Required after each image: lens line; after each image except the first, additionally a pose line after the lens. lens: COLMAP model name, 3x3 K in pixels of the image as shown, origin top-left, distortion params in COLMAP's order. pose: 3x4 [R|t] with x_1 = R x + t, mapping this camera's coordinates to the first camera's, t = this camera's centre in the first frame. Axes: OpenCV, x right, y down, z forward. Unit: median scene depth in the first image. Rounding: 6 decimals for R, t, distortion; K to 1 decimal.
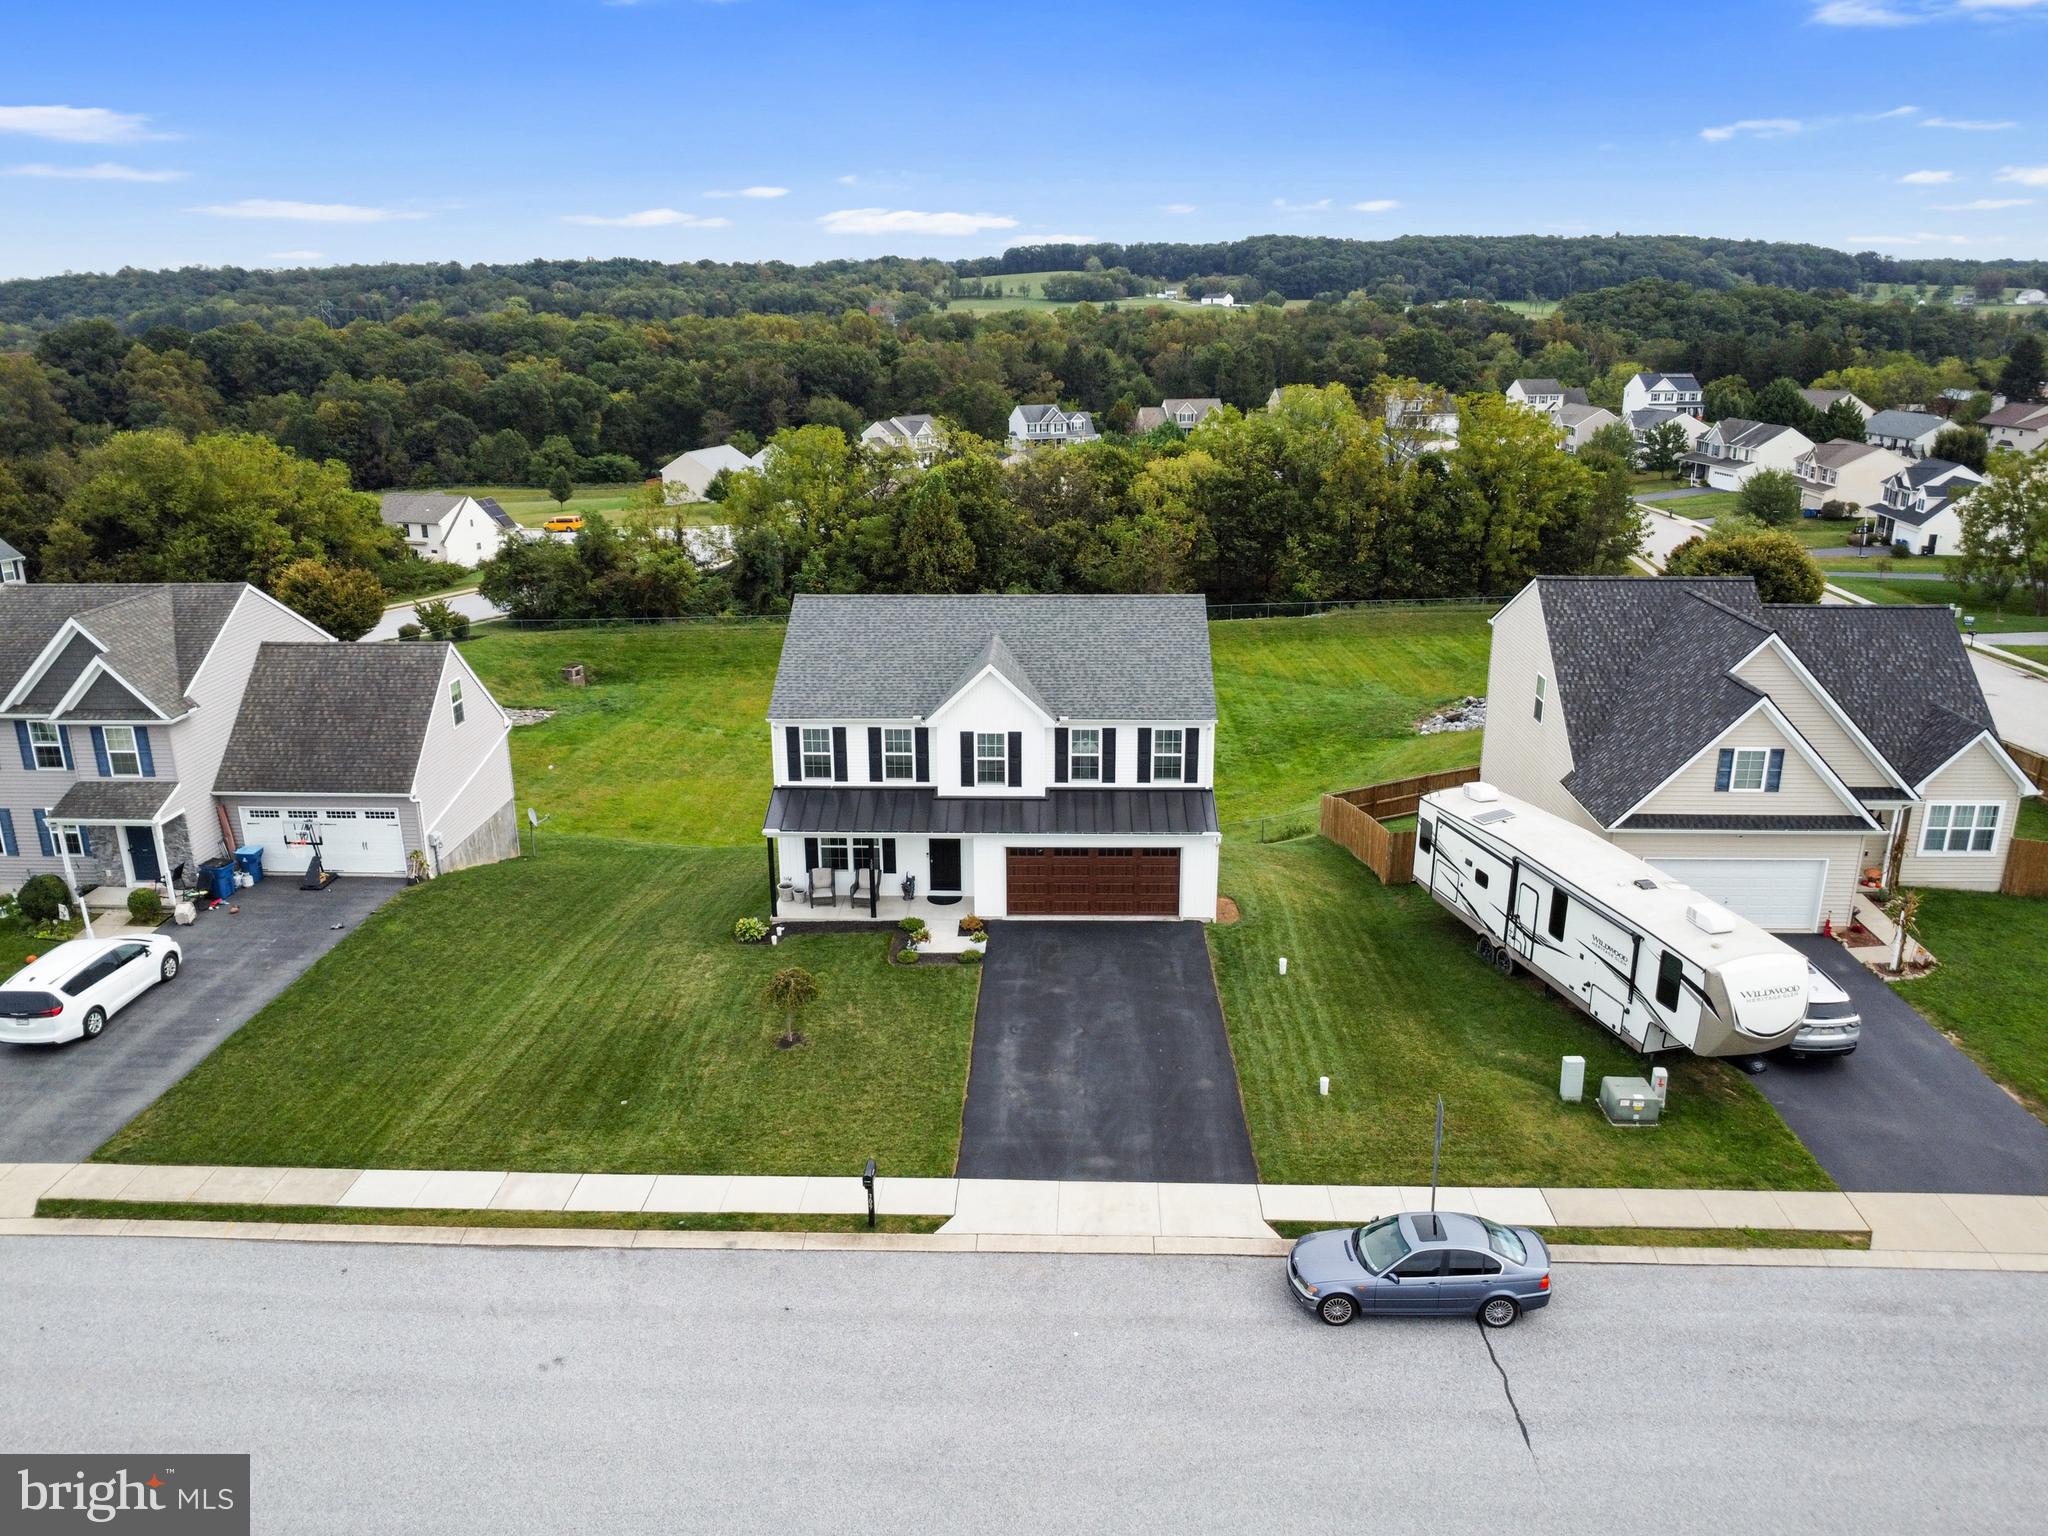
lens RADIAL K [[1488.9, 0, 1024.0], [0, 1488.9, 768.0], [0, 0, 1]] dist [-0.027025, -0.008430]
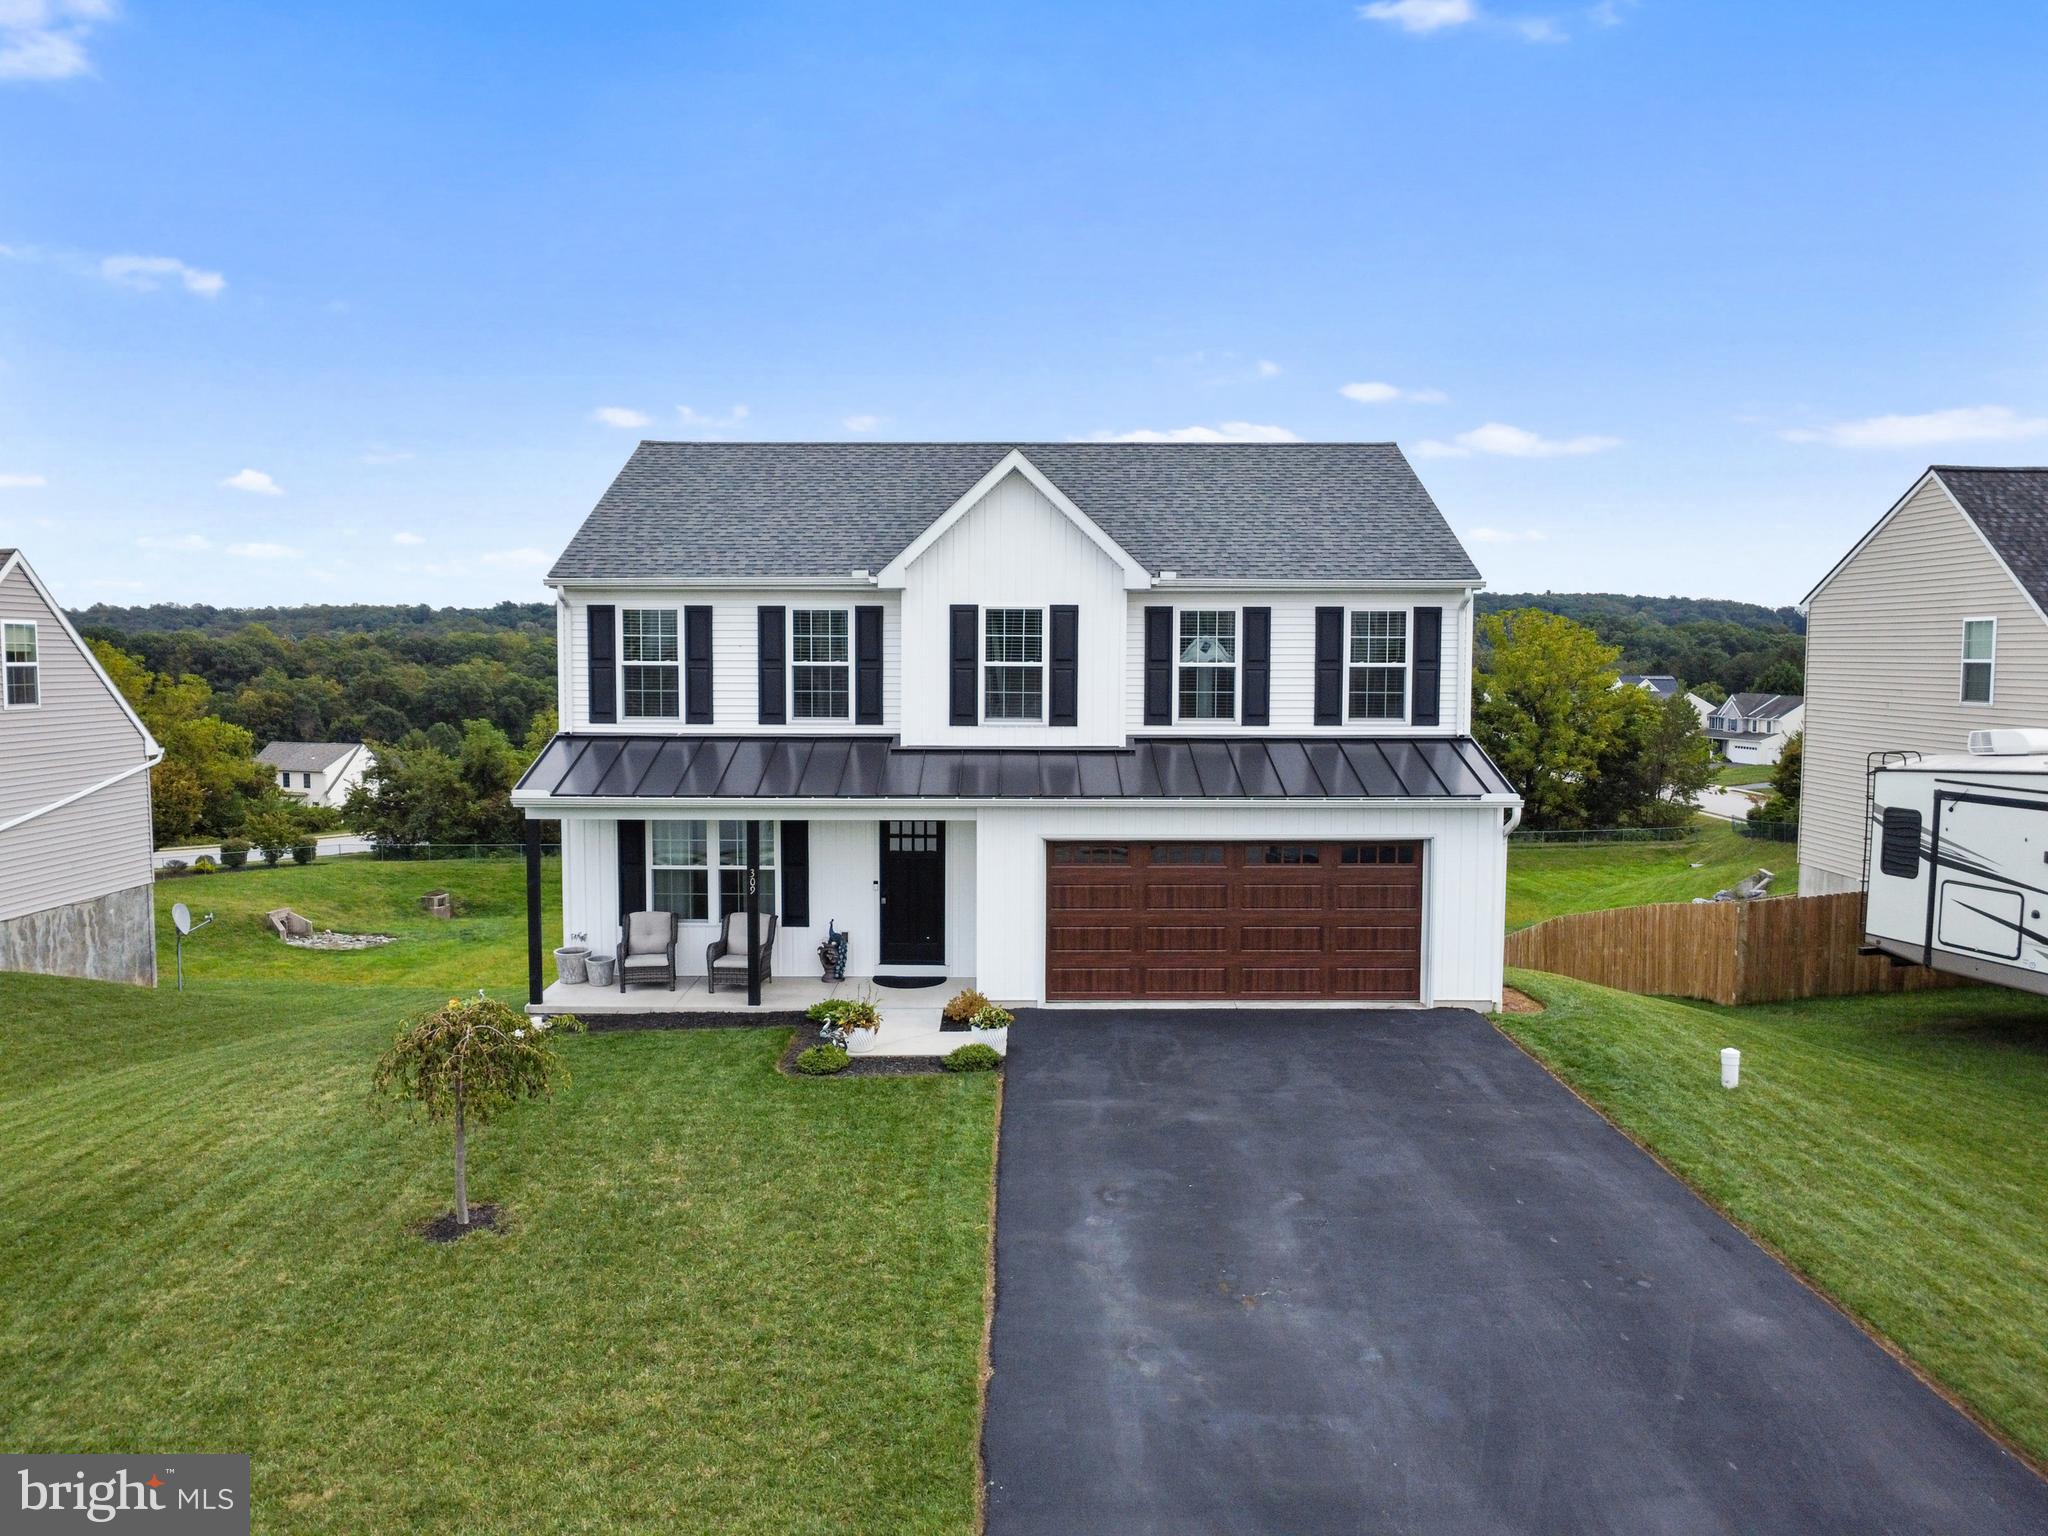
lens RADIAL K [[1488.9, 0, 1024.0], [0, 1488.9, 768.0], [0, 0, 1]] dist [-0.027025, -0.008430]
pose [[0.999525, 0.007356, 0.029912, -0.032439], [-0.000229, 0.972815, -0.231583, 0.134684], [-0.030802, 0.231466, 0.972355, 0.536750]]
